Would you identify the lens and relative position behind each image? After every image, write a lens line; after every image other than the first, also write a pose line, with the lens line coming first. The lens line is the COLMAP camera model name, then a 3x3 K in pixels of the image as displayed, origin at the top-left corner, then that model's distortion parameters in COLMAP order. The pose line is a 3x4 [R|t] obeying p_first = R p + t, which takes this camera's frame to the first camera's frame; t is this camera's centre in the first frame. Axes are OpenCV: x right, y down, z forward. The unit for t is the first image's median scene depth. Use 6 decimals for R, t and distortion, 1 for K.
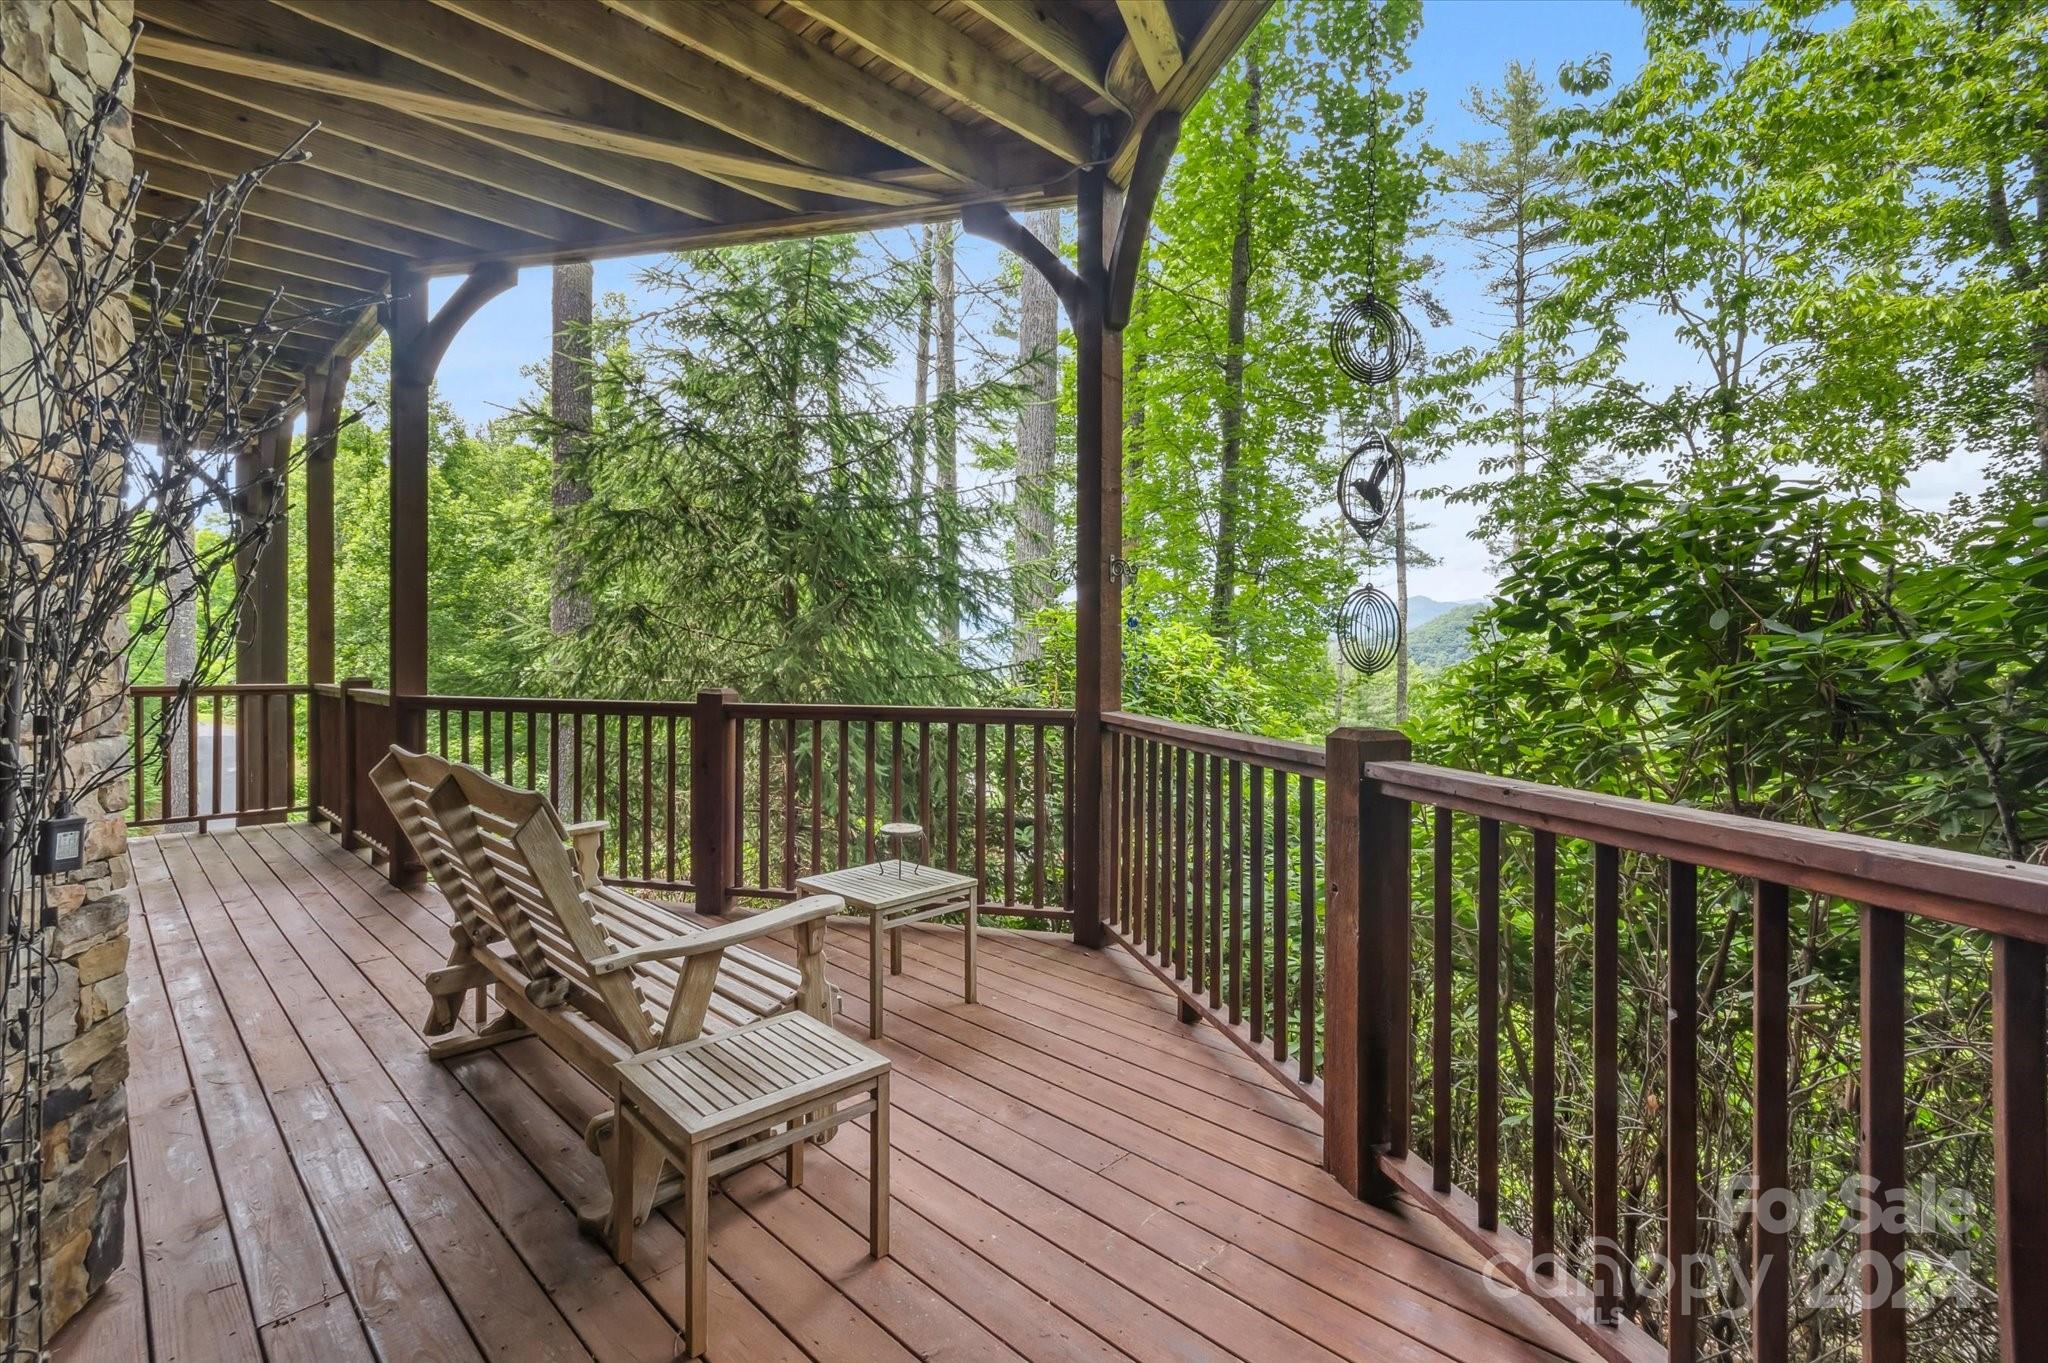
lens RADIAL K [[916.0, 0, 1011.8], [0, 916.0, 666.9], [0, 0, 1]] dist [-0.018398, -0.000973]
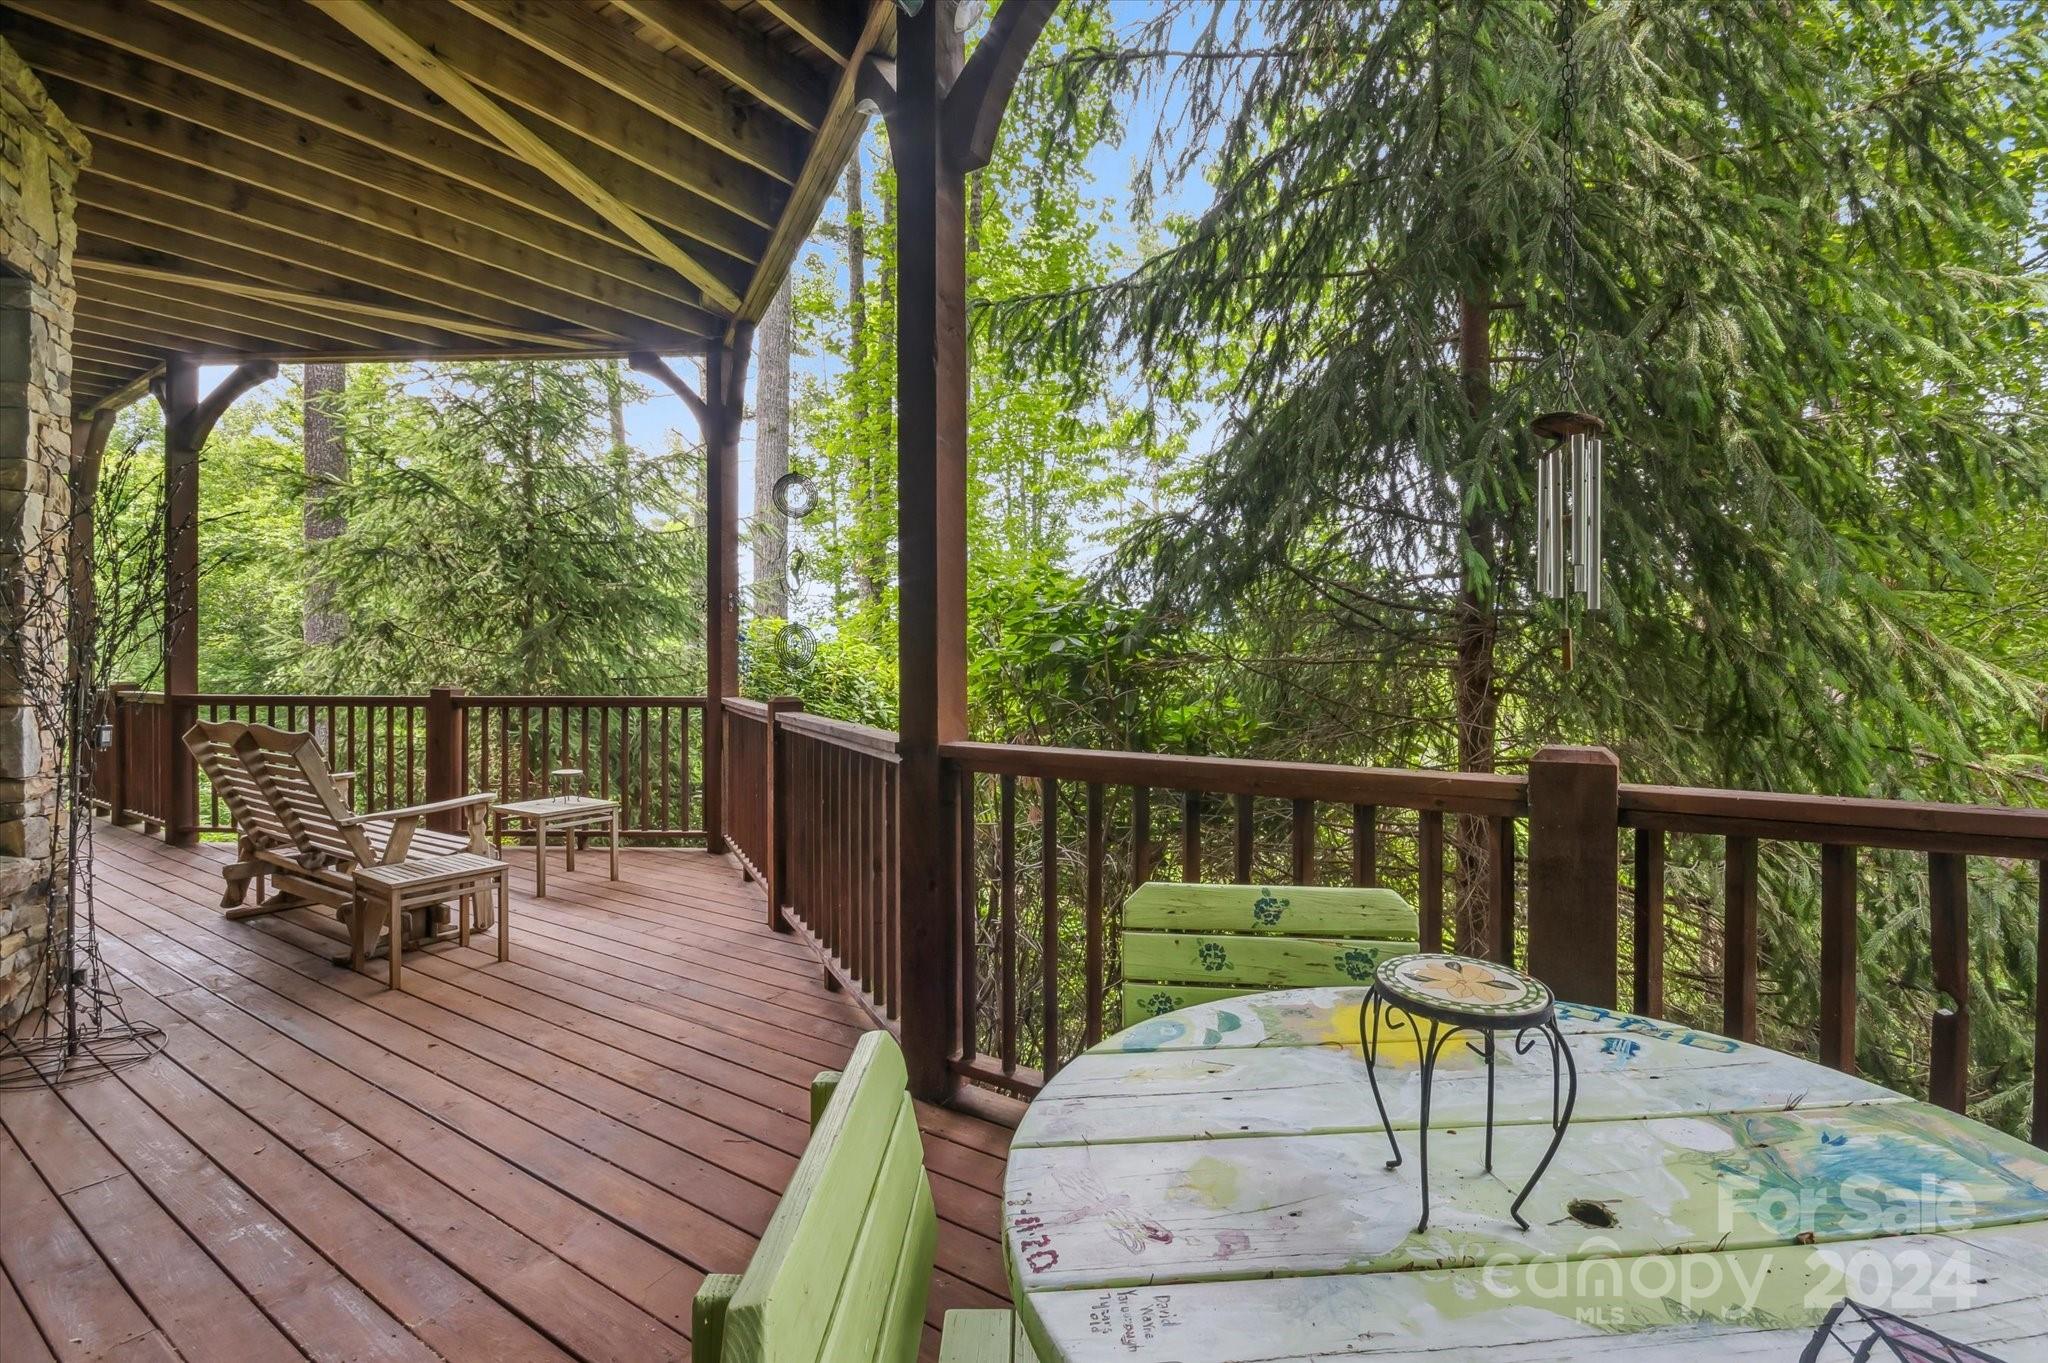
lens RADIAL K [[916.0, 0, 1039.7], [0, 916.0, 677.3], [0, 0, 1]] dist [-0.018398, -0.000973]
pose [[0.976462, -0.007901, 0.215545, 0.231665], [0.006894, 0.999962, 0.005427, 0.008733], [-0.215580, -0.003813, 0.976479, -0.478073]]
